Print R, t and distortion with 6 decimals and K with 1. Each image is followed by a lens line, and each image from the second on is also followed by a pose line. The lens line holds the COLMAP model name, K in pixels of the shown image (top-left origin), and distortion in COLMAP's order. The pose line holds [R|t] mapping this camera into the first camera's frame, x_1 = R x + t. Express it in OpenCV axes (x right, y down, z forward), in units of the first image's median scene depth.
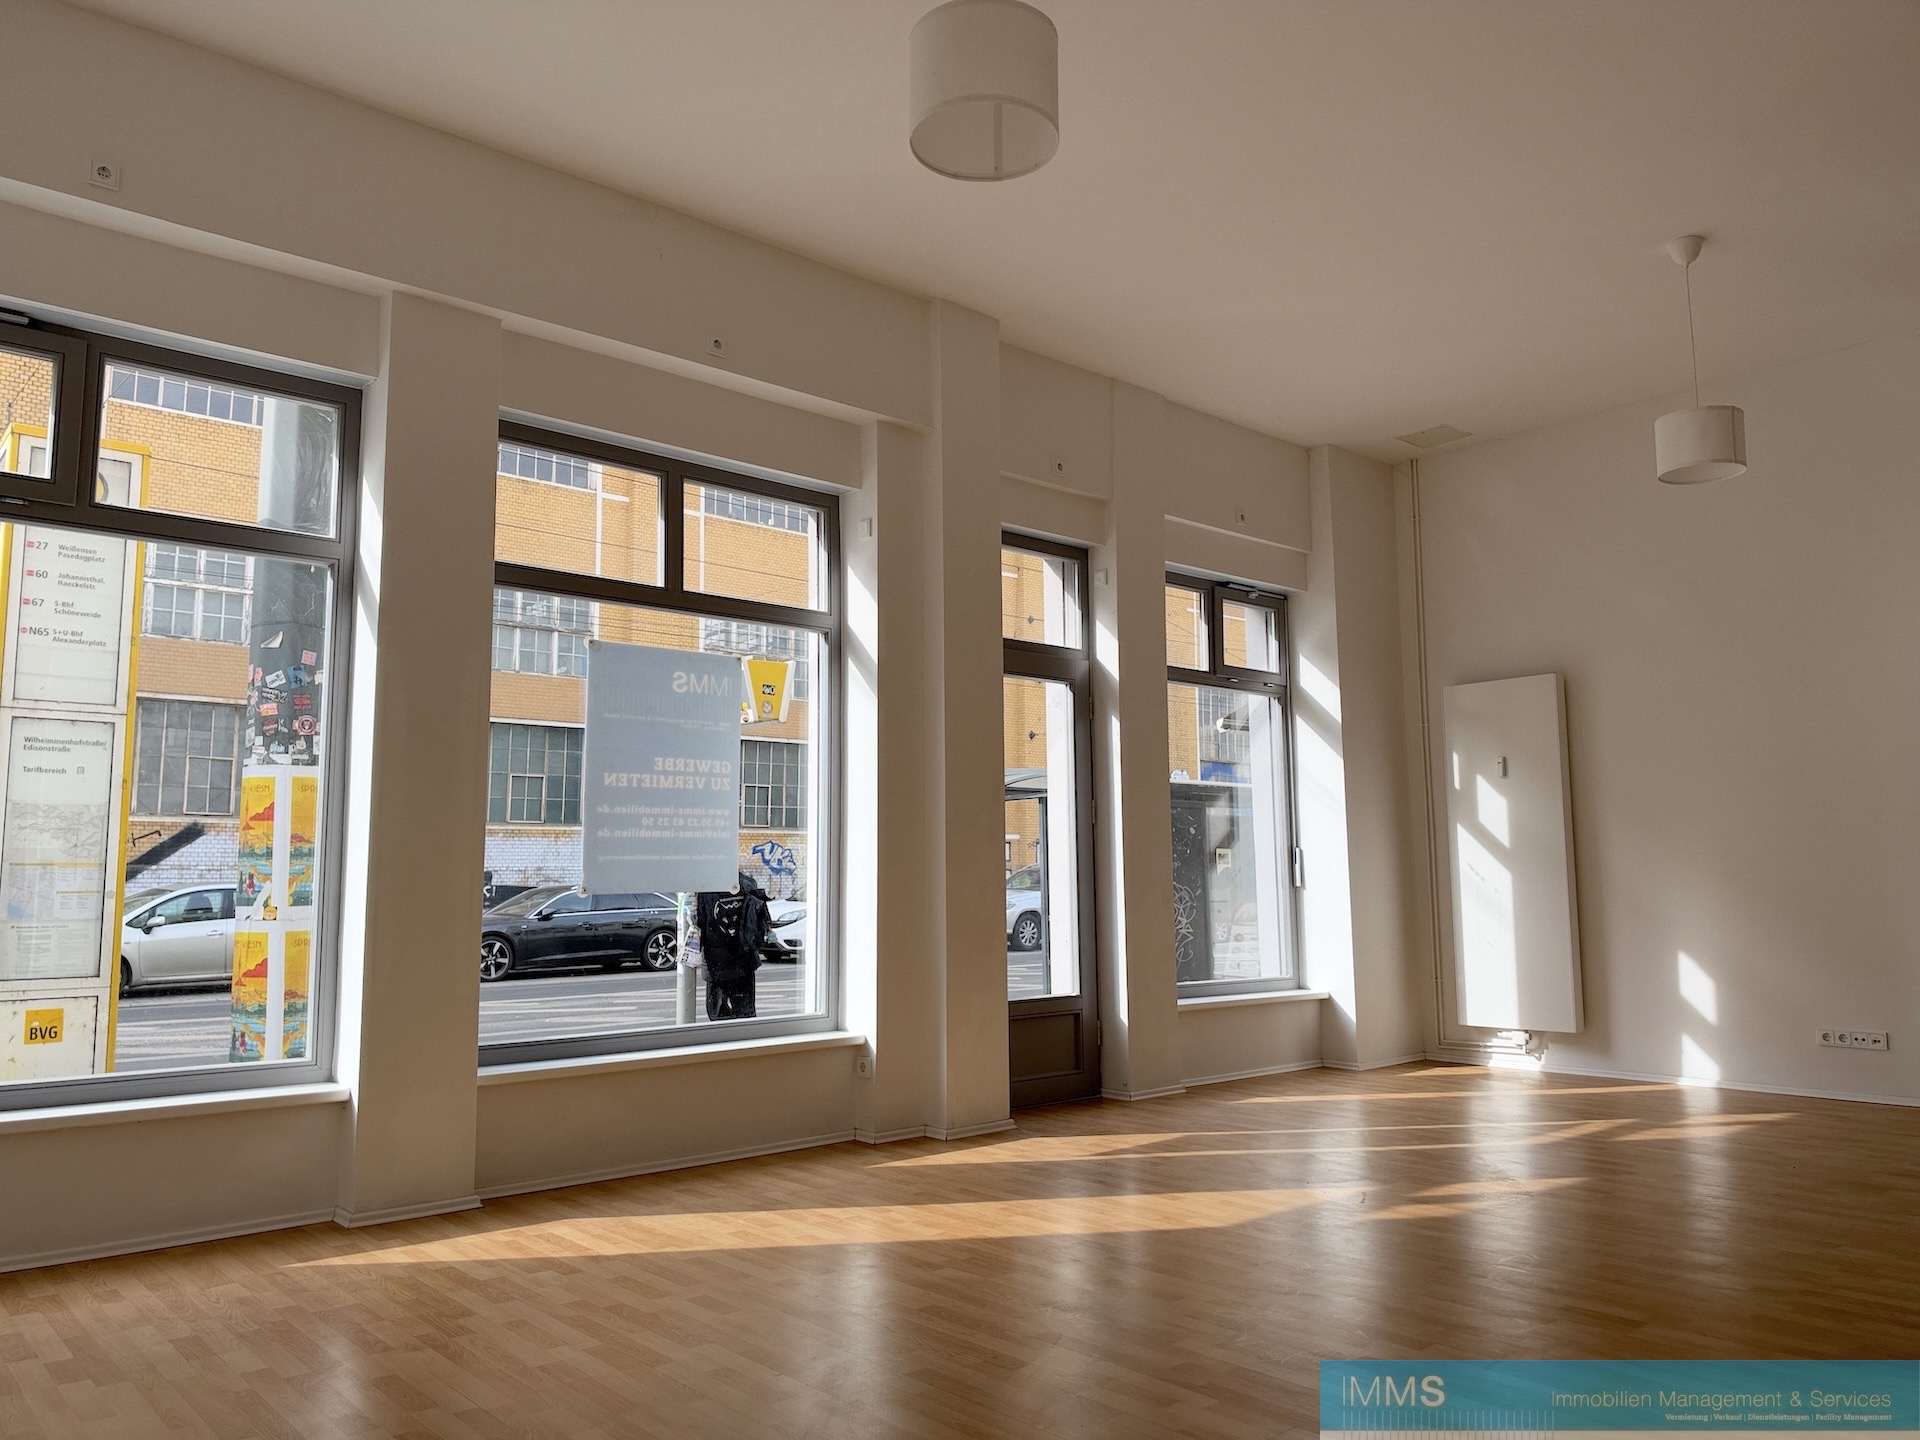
lens RADIAL K [[1374.6, 0, 954.4], [0, 1374.6, 712.9], [0, 0, 1]] dist [0.097883, -0.164532]
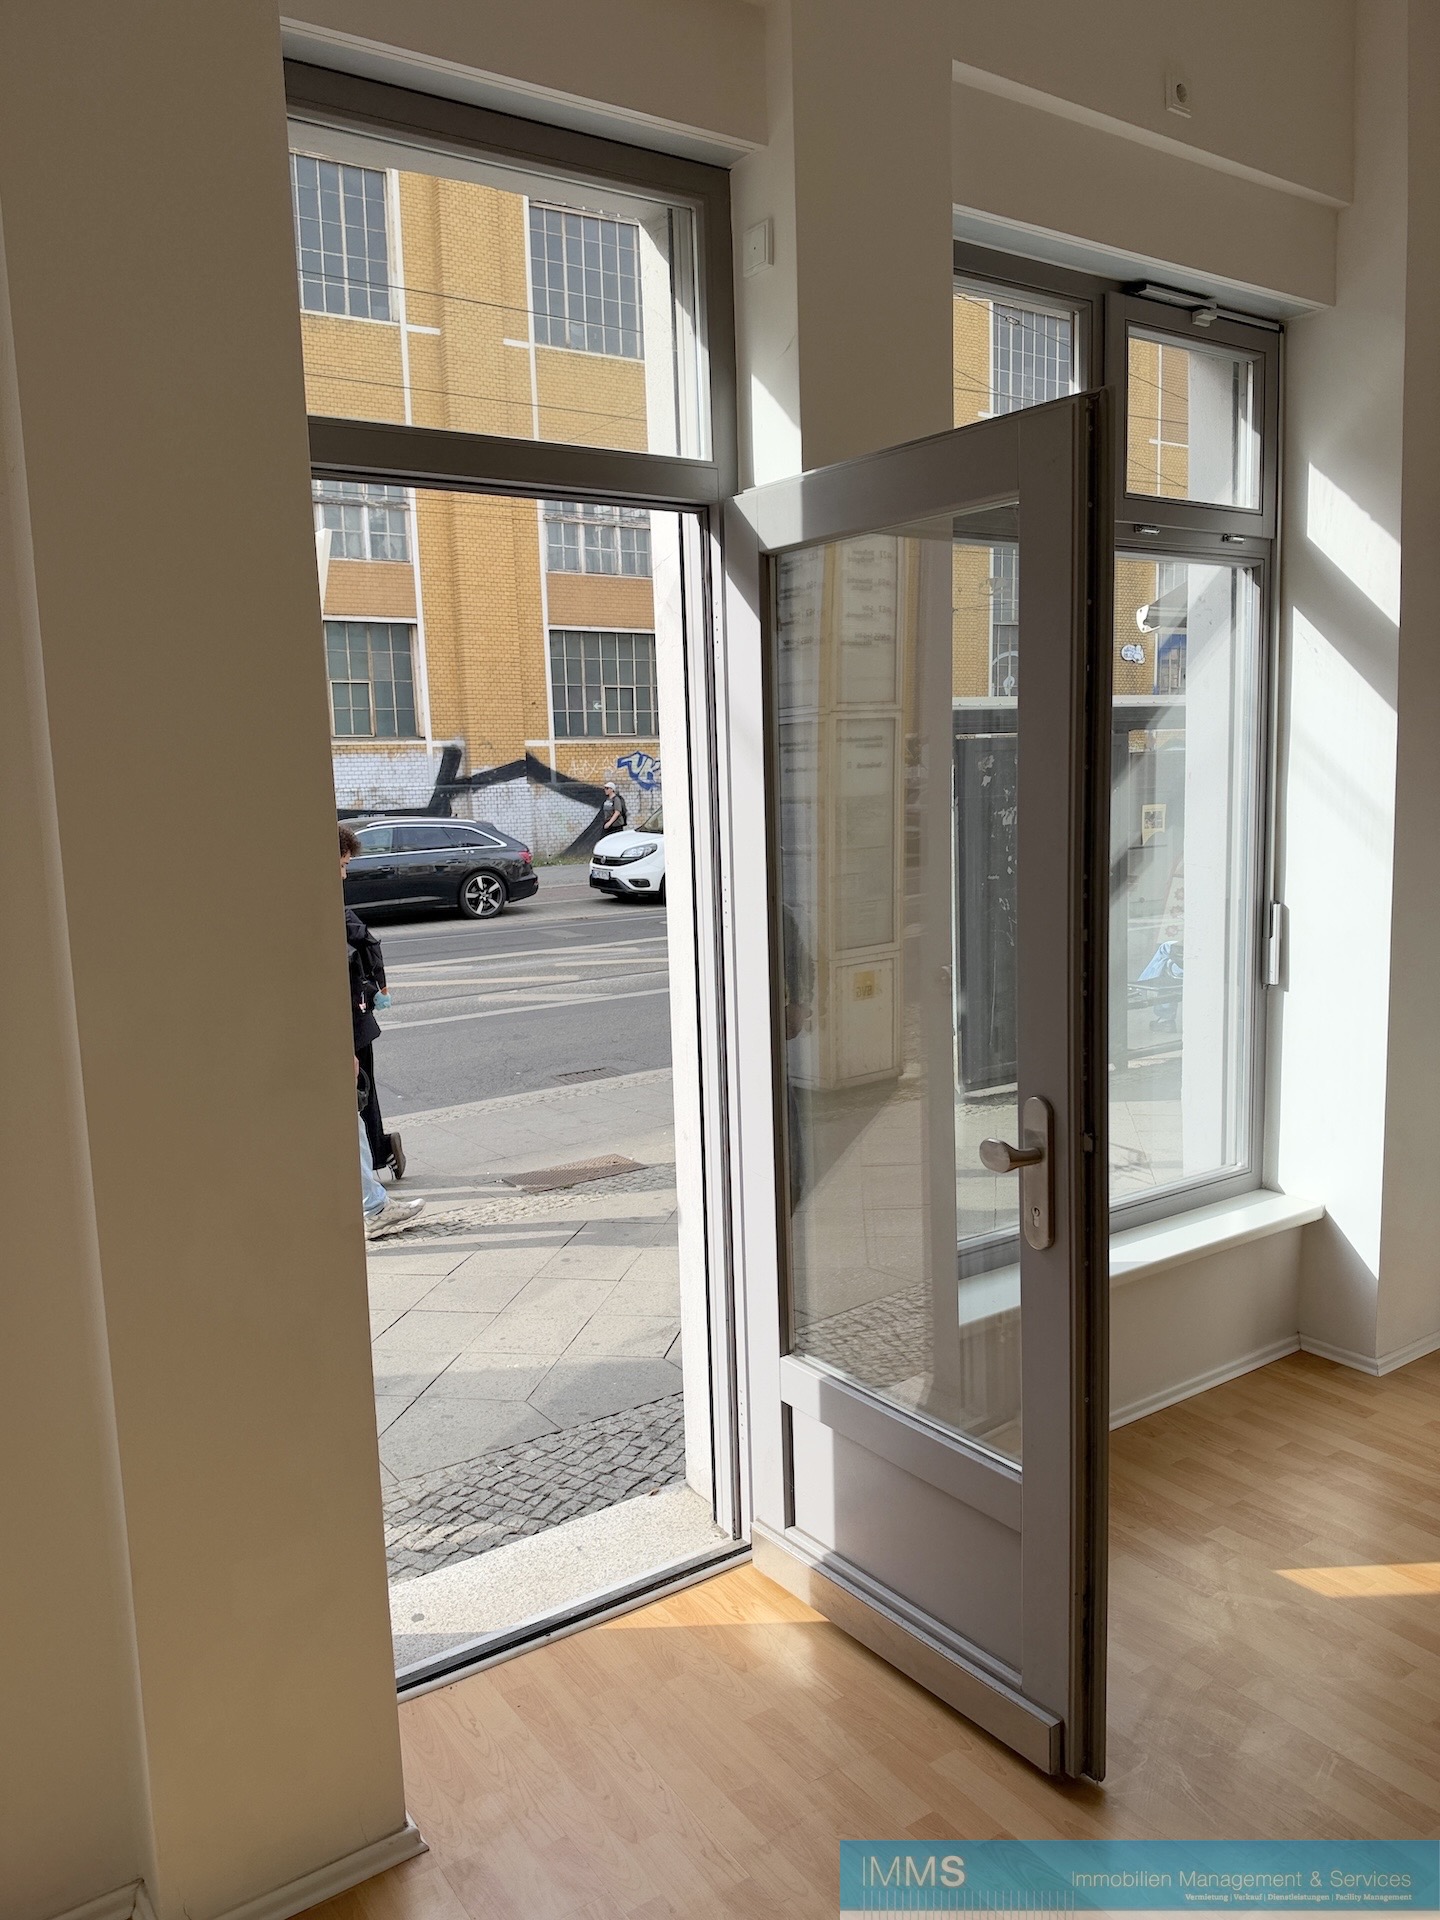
lens RADIAL K [[1384.1, 0, 723.4], [0, 1384.1, 944.5], [0, 0, 1]] dist [0.006381, -0.058117]
pose [[0.990555, 0.000385, -0.137113, 0.143749], [0.034058, 0.967966, 0.248762, -0.011432], [0.132817, -0.251082, 0.958810, 0.592573]]
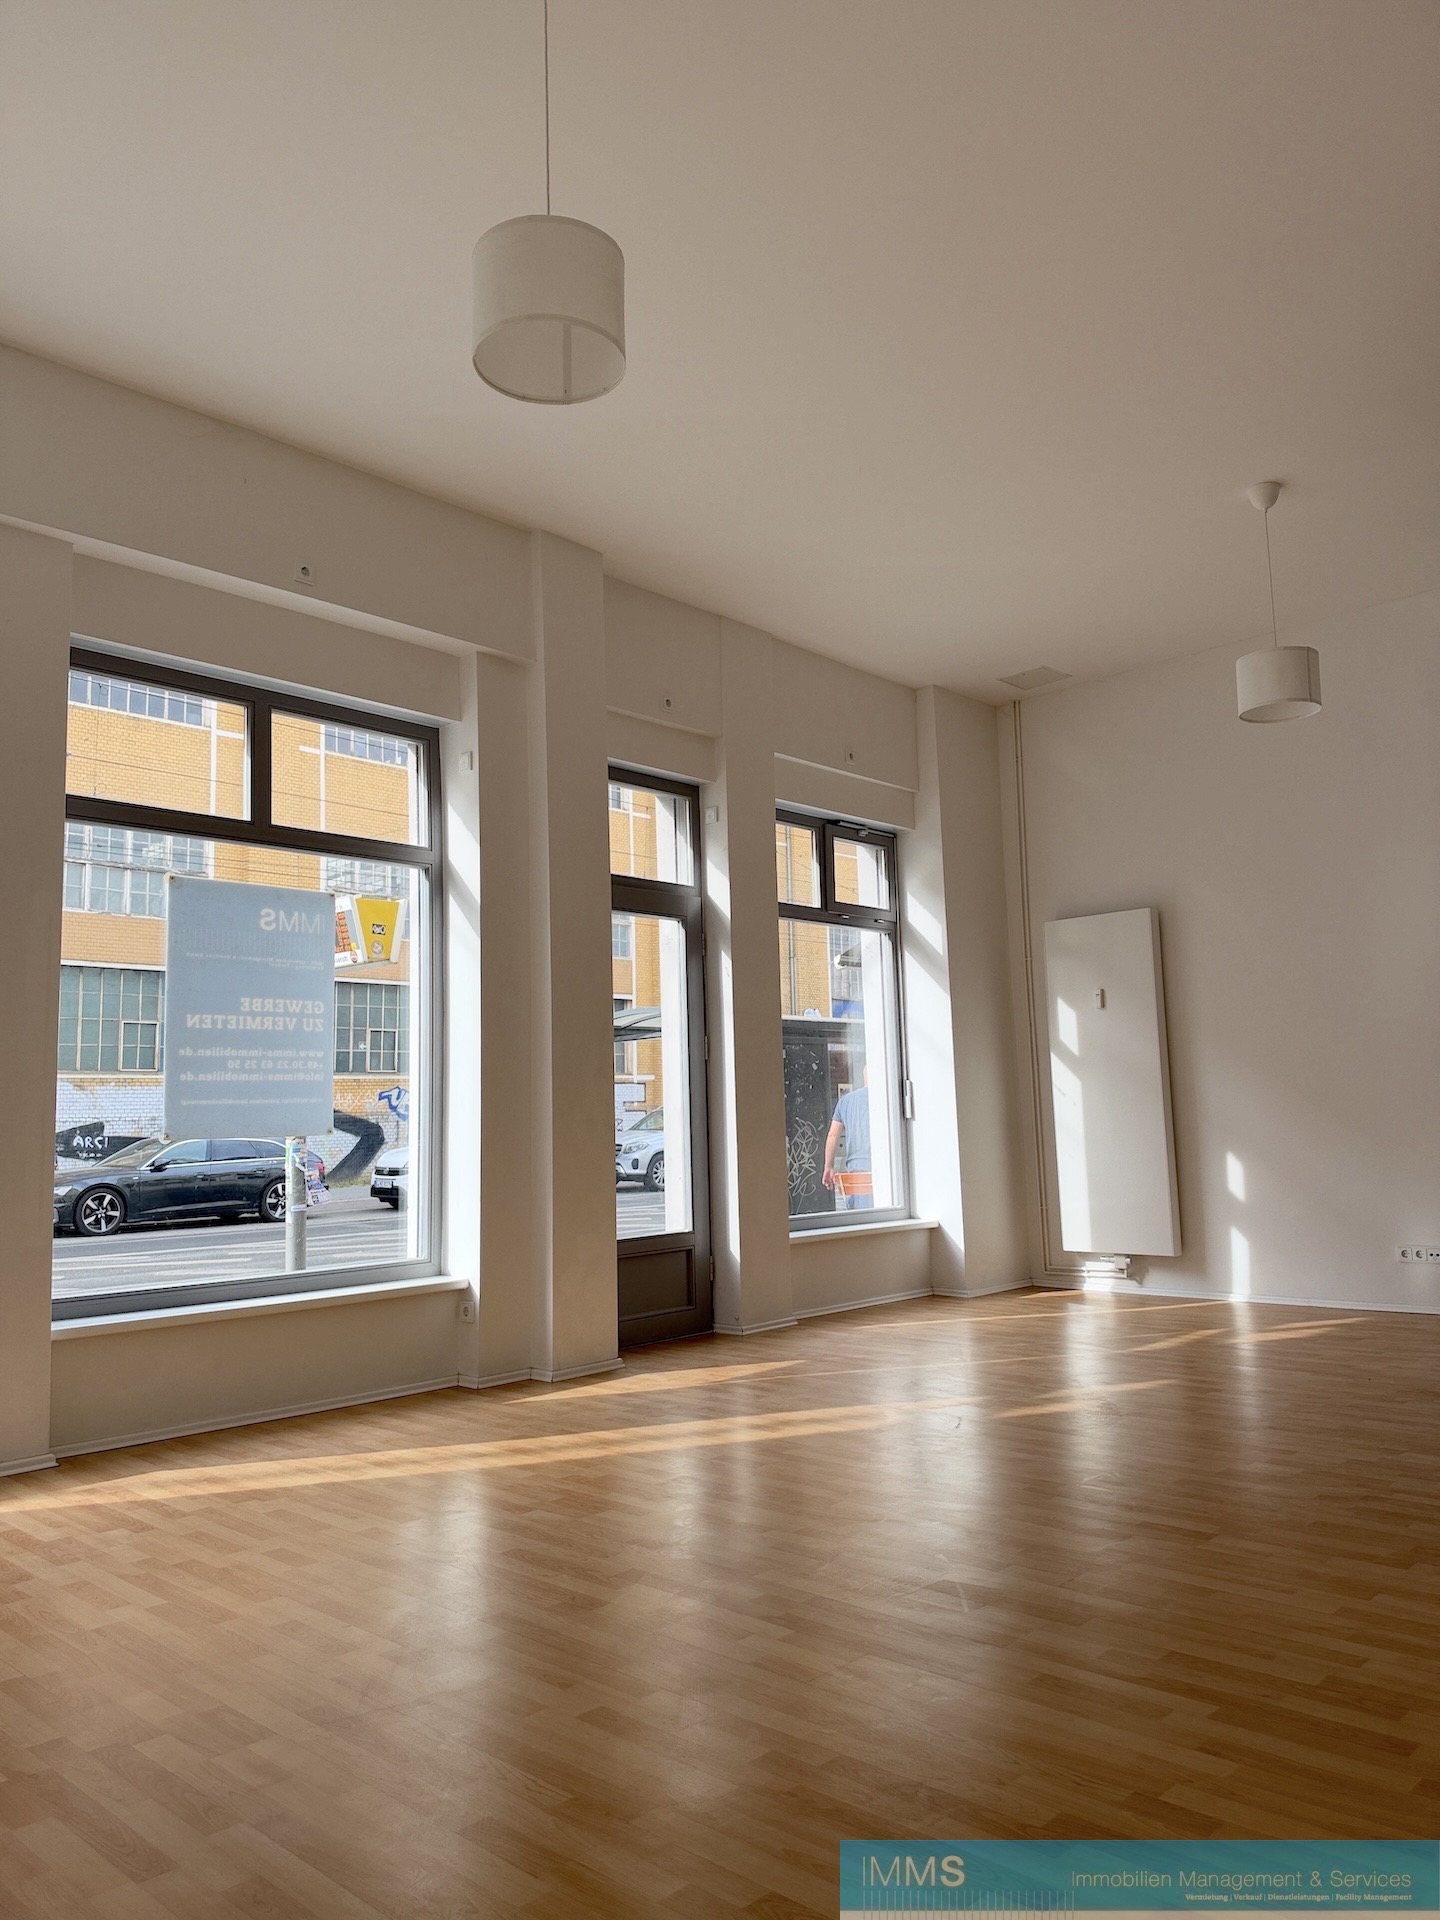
lens RADIAL K [[1379.9, 0, 707.6], [0, 1379.9, 956.8], [0, 0, 1]] dist [0.065420, -0.134292]
pose [[0.996484, -0.008390, 0.083367, 0.020107], [0.008254, 0.999964, 0.001972, 0.003254], [-0.083381, -0.001277, 0.996517, 0.005174]]
